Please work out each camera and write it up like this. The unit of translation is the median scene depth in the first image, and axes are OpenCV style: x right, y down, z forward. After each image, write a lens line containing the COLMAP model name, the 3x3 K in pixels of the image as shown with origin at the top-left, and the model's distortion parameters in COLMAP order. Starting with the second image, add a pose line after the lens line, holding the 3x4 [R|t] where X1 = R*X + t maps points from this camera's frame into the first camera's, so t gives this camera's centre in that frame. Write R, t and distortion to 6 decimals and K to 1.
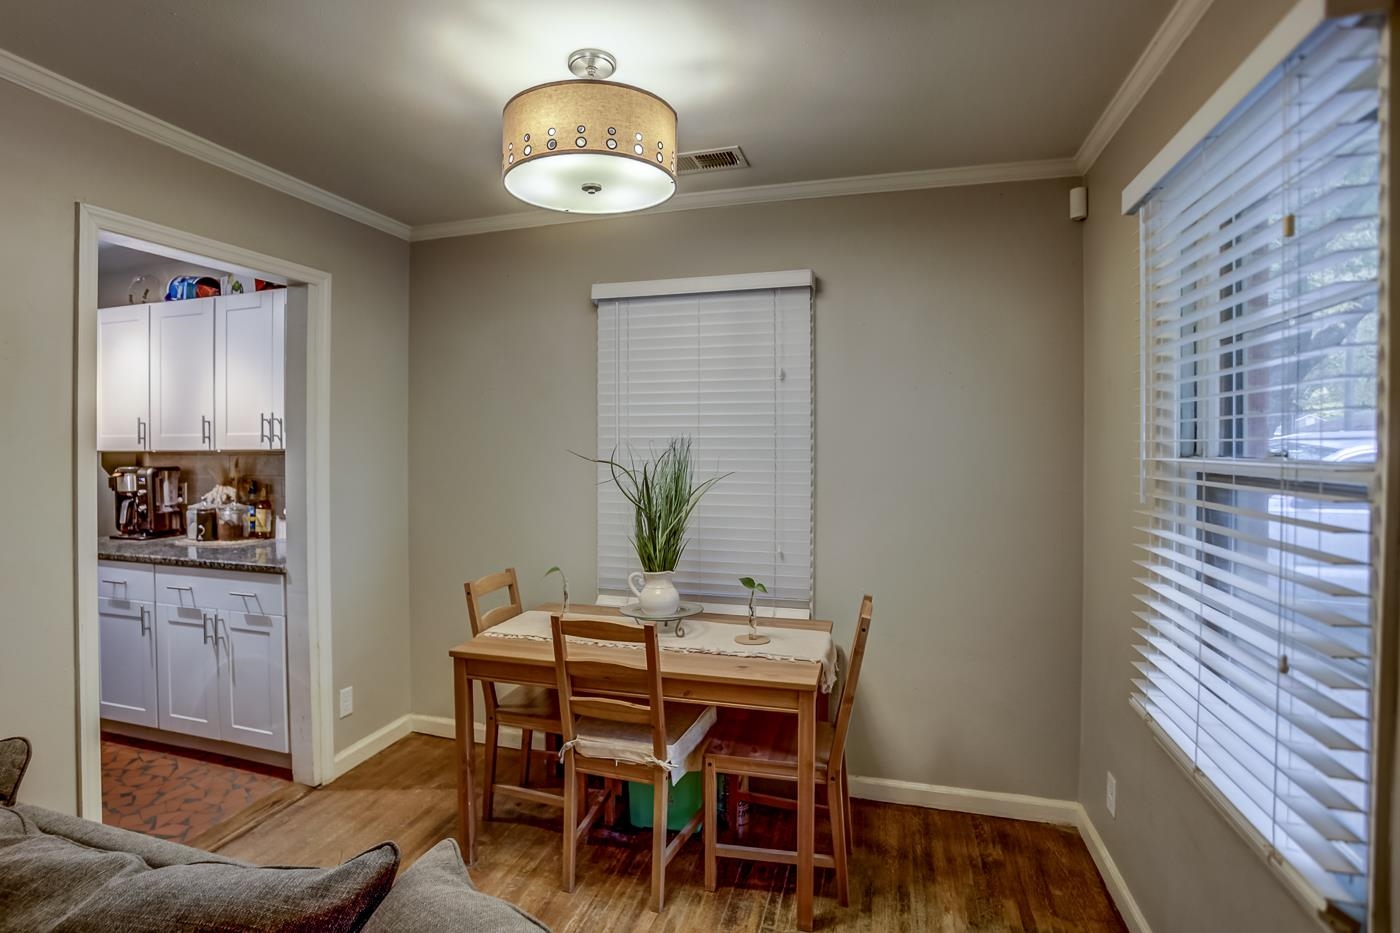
lens RADIAL K [[711.7, 0, 672.0], [0, 711.7, 464.1], [0, 0, 1]] dist [-0.074382, 0.029892]
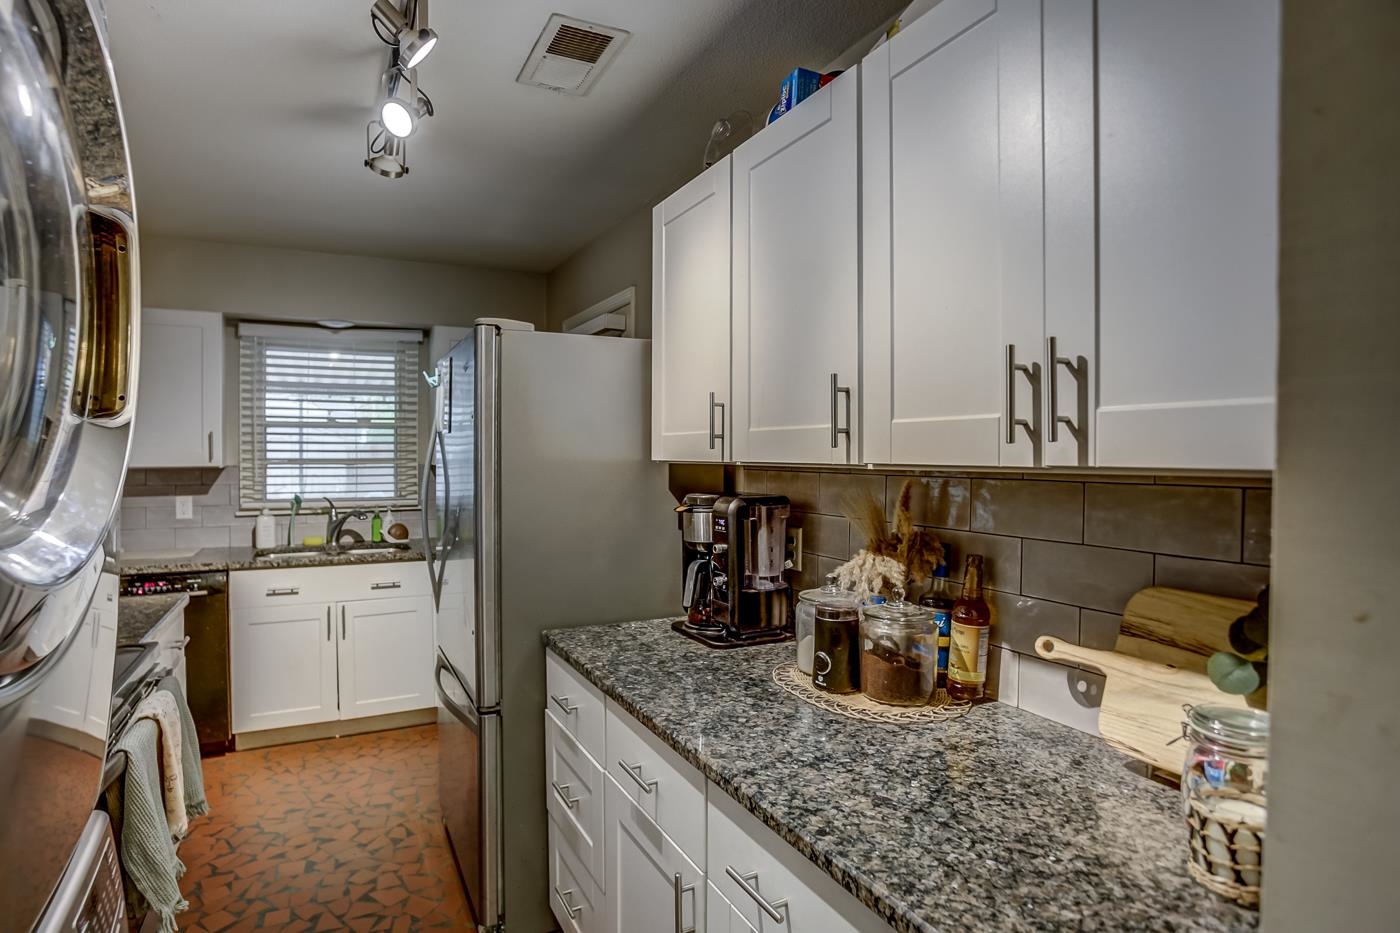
lens RADIAL K [[728.3, 0, 653.4], [0, 728.3, 442.9], [0, 0, 1]] dist [-0.079001, 0.037694]
pose [[0.669133, -0.006471, -0.743115, -0.417485], [-0.022981, 0.999304, -0.029396, -0.017083], [0.742787, 0.036747, 0.668518, 0.615487]]
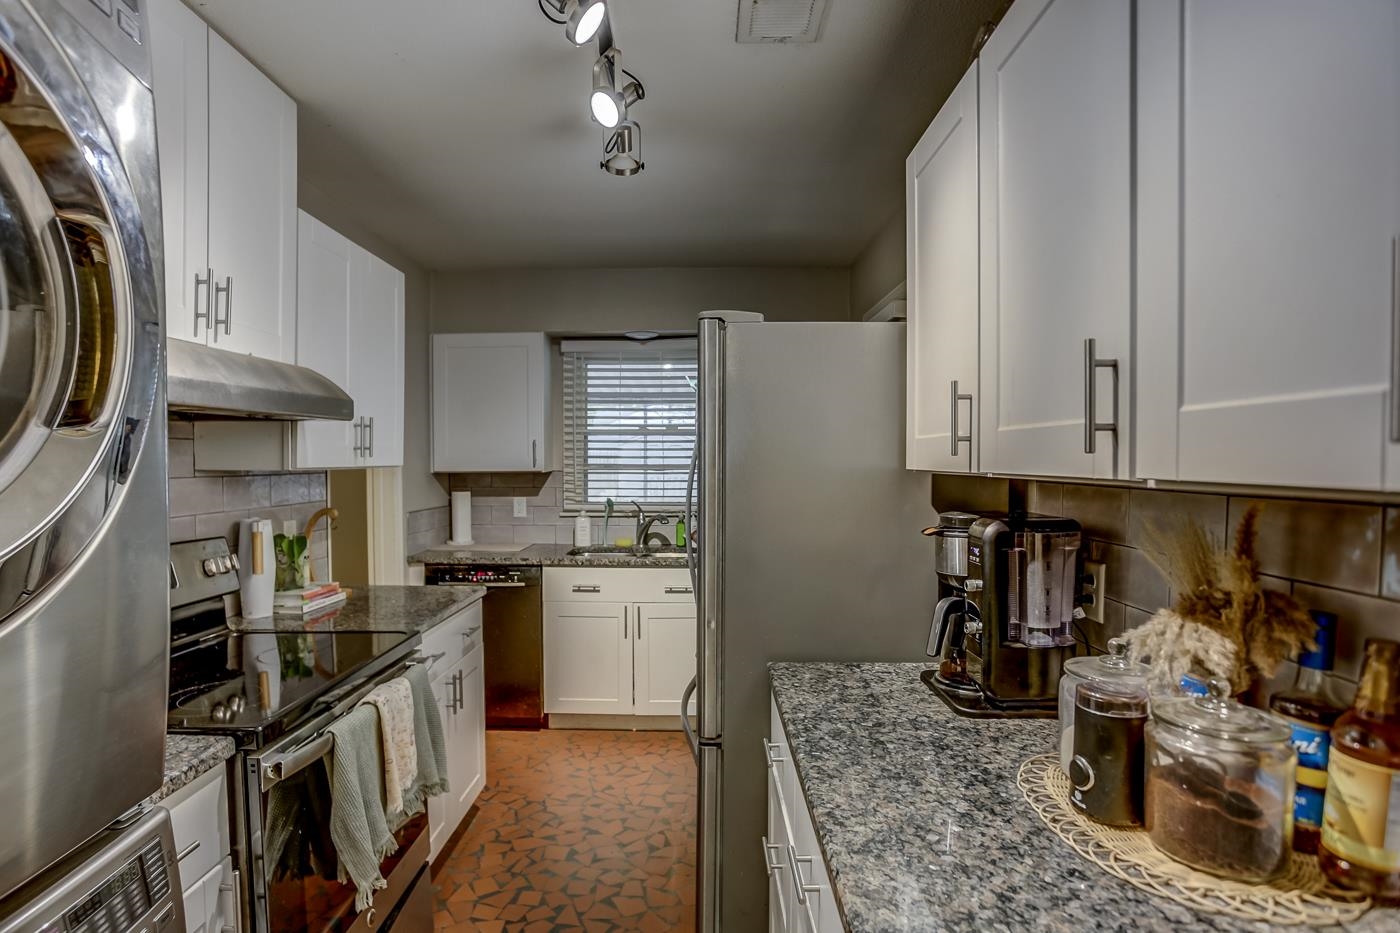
lens RADIAL K [[711.7, 0, 672.0], [0, 711.7, 464.1], [0, 0, 1]] dist [-0.074382, 0.029892]
pose [[0.252452, 0.011605, -0.967540, -0.443340], [-0.028498, 0.999583, 0.004553, -0.021340], [0.967190, 0.026424, 0.252677, 0.740885]]
